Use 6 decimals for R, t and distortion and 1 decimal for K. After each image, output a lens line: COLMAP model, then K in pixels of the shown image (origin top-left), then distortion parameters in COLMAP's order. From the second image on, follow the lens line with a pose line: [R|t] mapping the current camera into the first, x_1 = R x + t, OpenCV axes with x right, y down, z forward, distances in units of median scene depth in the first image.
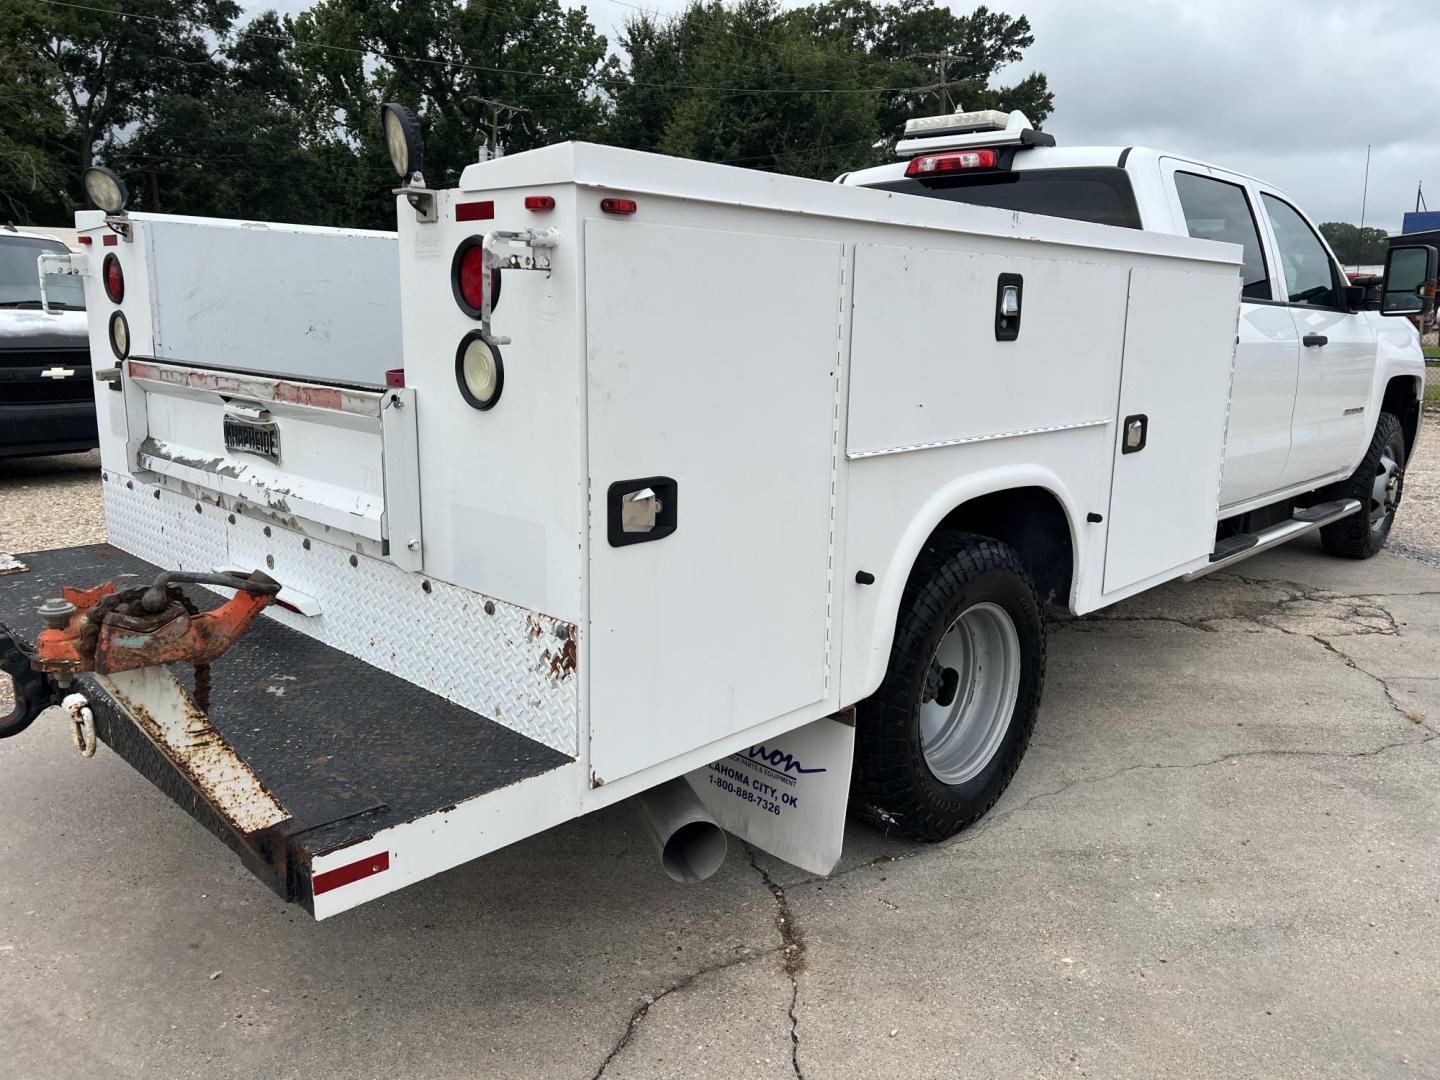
lens RADIAL K [[1061.8, 0, 736.5], [0, 1061.8, 530.9], [0, 0, 1]] dist [0.076726, -0.081156]
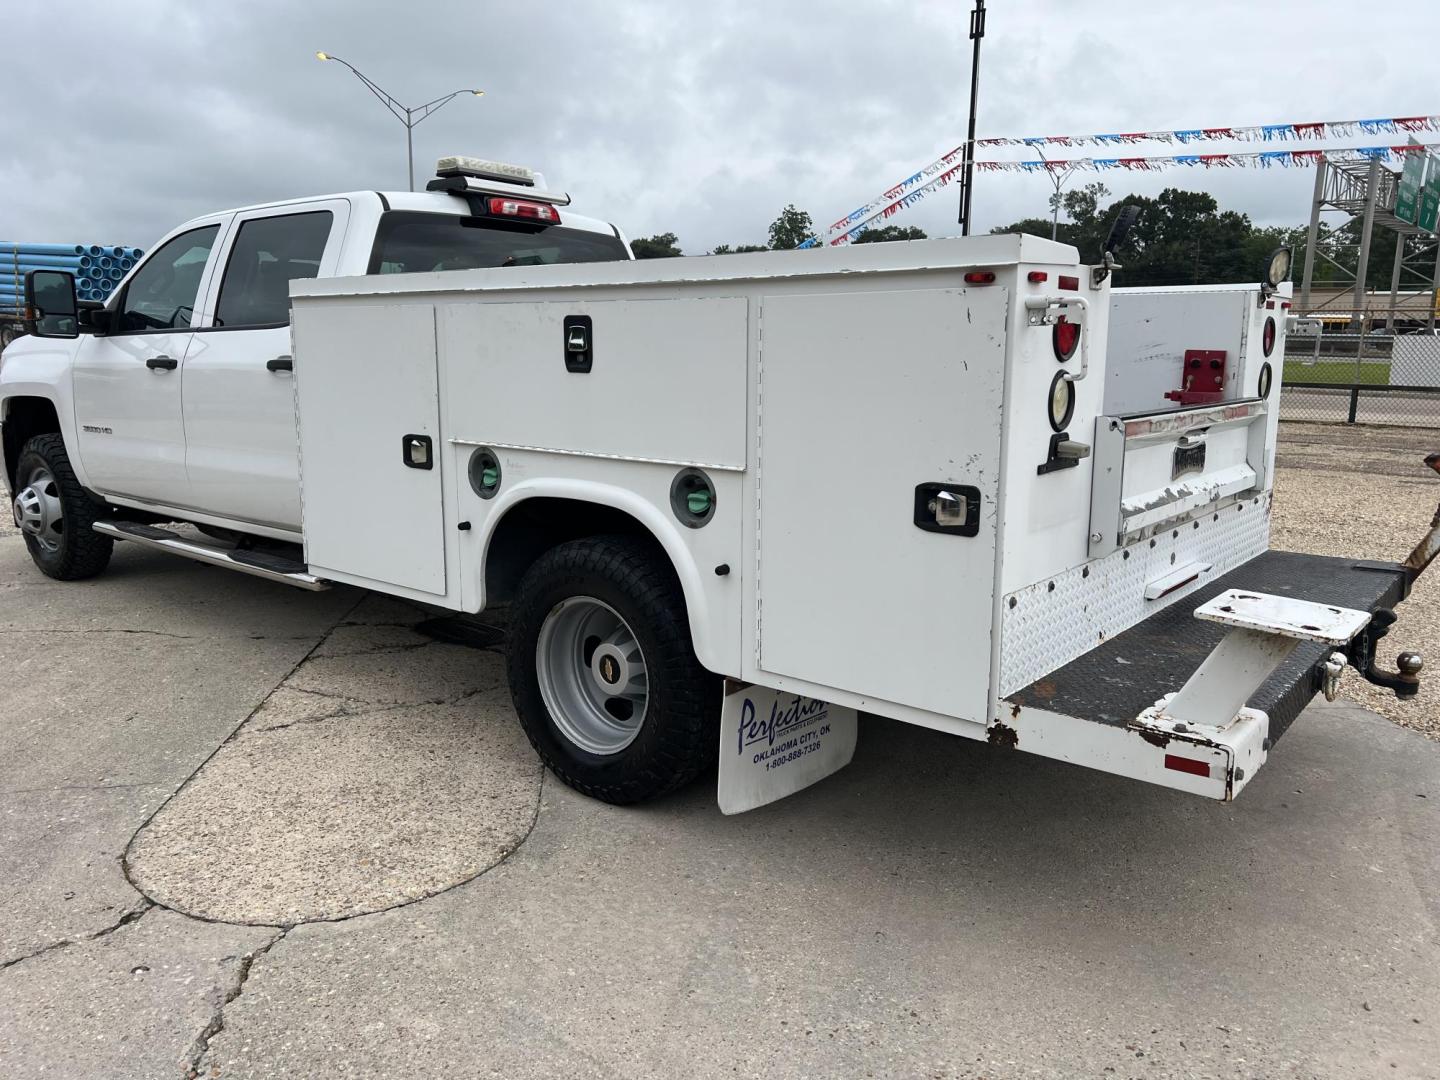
lens RADIAL K [[1089.7, 0, 720.0], [0, 1089.7, 540.0], [0, 0, 1]] dist [0.030759, -0.010281]
pose [[-0.069560, -0.191046, 0.979113, -1.809843], [0.198403, 0.959234, 0.201262, -0.390192], [-0.977649, 0.208259, -0.028820, 1.708060]]
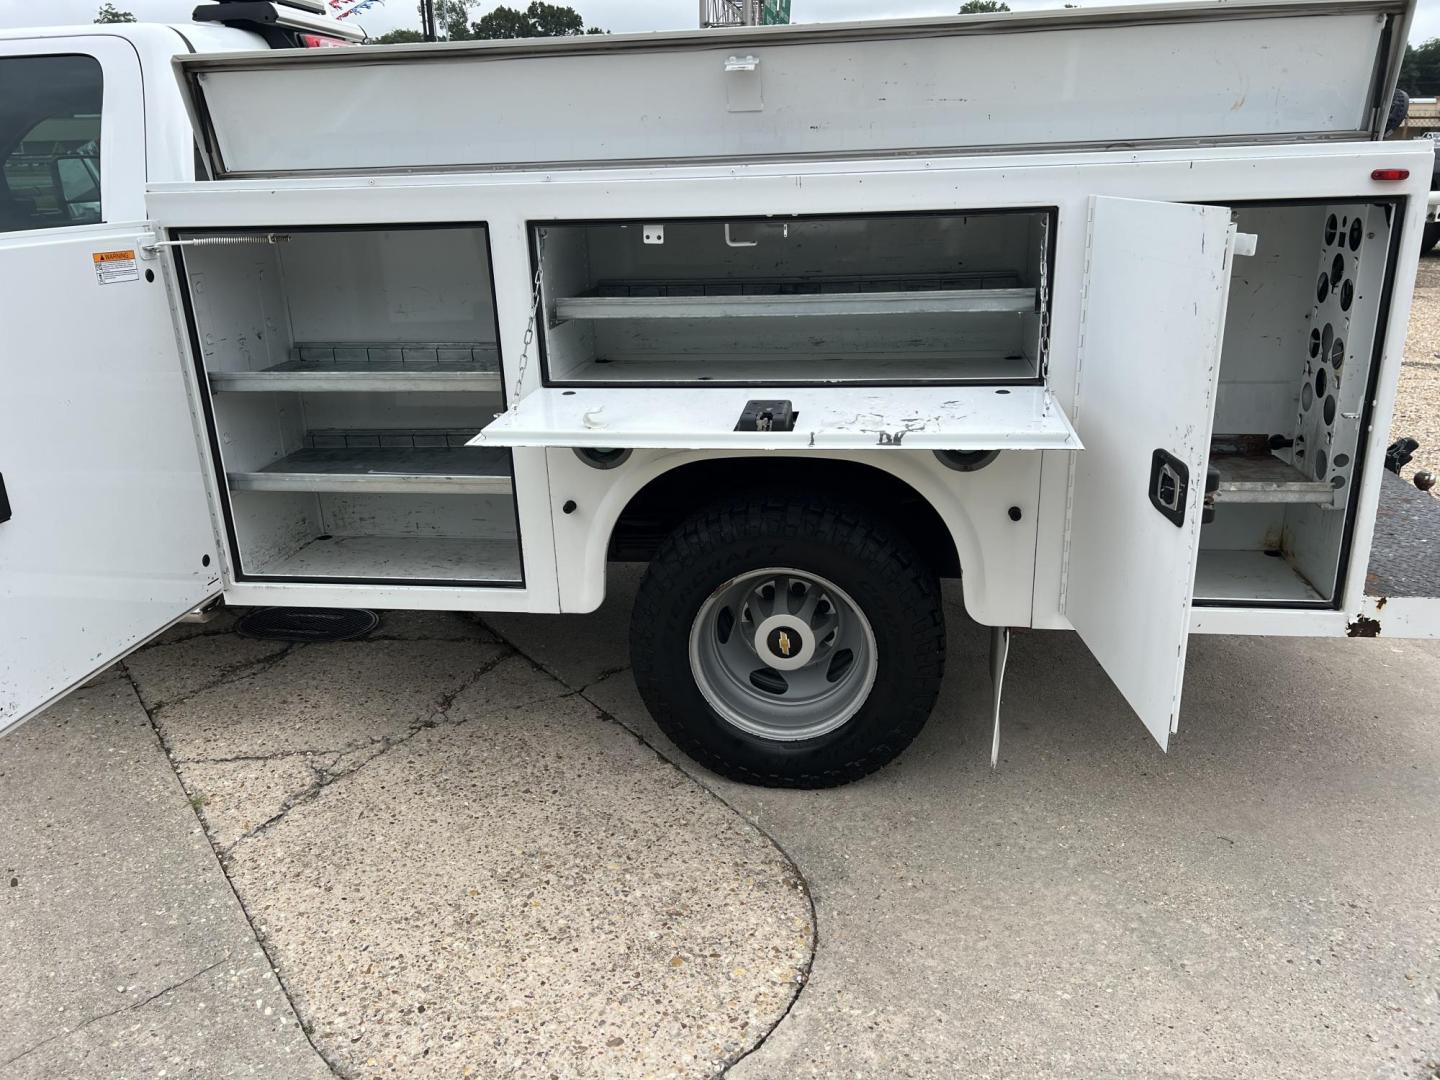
lens RADIAL K [[1089.7, 0, 720.0], [0, 1089.7, 540.0], [0, 0, 1]] dist [0.030759, -0.010281]
pose [[-0.570555, -0.267371, 0.776518, -1.304469], [0.191158, 0.876315, 0.442188, -0.624806], [-0.798703, 0.400730, -0.448876, 2.409534]]
